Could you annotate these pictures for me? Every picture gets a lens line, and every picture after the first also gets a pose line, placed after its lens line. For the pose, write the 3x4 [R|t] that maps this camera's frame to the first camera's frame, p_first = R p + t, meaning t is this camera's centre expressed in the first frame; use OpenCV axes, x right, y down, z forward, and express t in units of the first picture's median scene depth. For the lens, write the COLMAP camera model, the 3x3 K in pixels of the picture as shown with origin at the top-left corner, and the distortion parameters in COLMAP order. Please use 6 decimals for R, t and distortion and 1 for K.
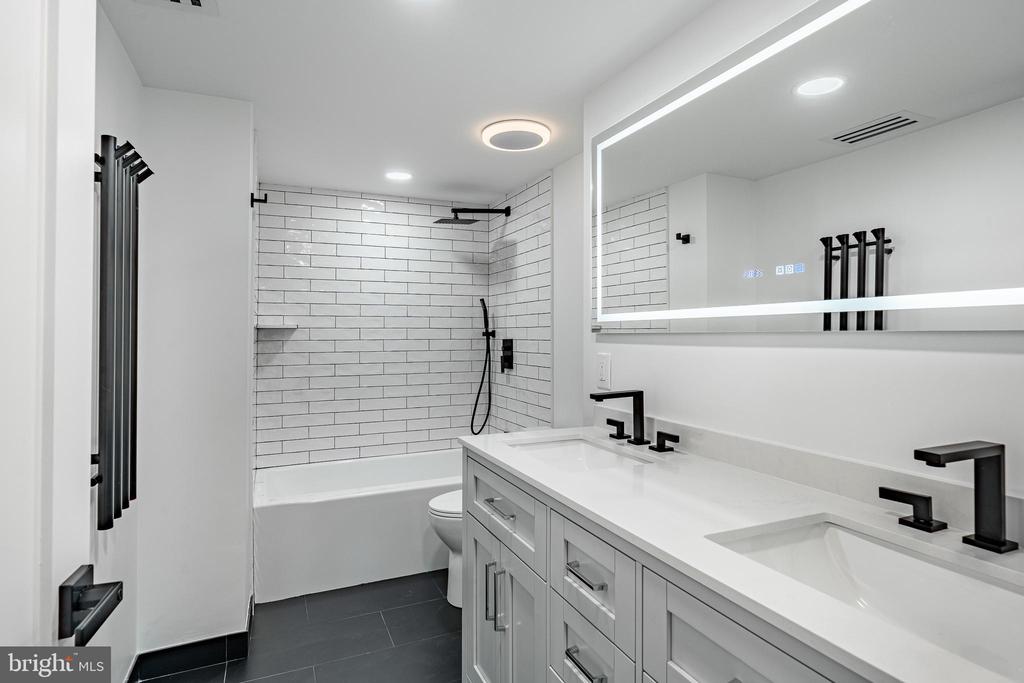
lens RADIAL K [[538.1, 0, 512.8], [0, 538.1, 337.9], [0, 0, 1]] dist [-0.000260, 0.000221]
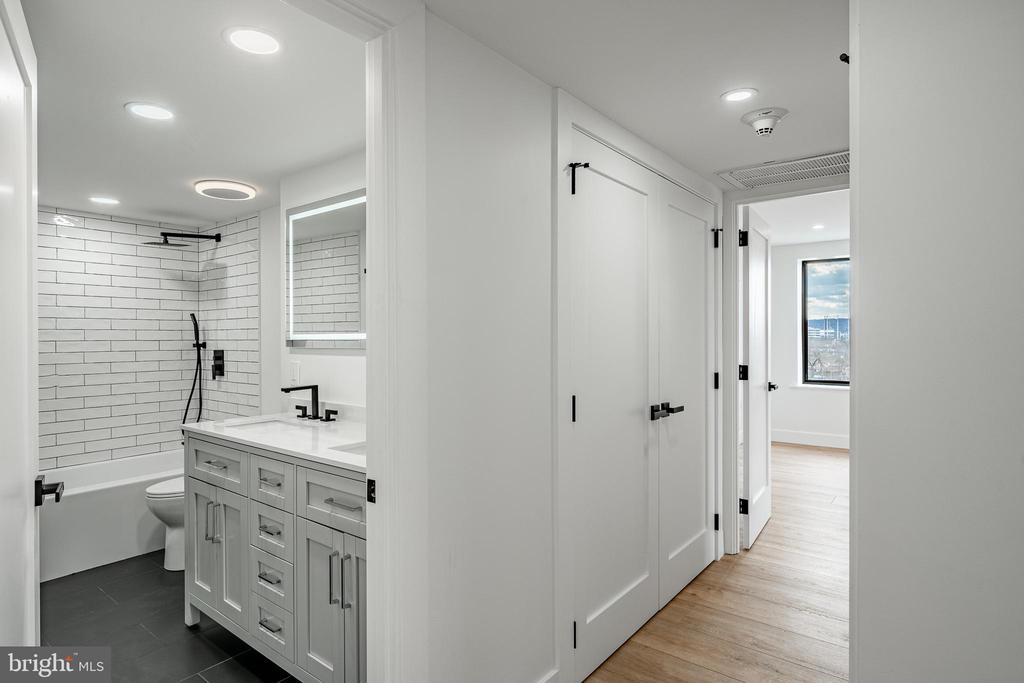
lens RADIAL K [[558.5, 0, 511.2], [0, 558.5, 348.4], [0, 0, 1]] dist [-0.007200, 0.002188]
pose [[0.888386, -0.006695, 0.459049, -0.001570], [0.003272, 0.999961, 0.008252, -0.010787], [-0.459086, -0.005829, 0.888373, -0.383570]]
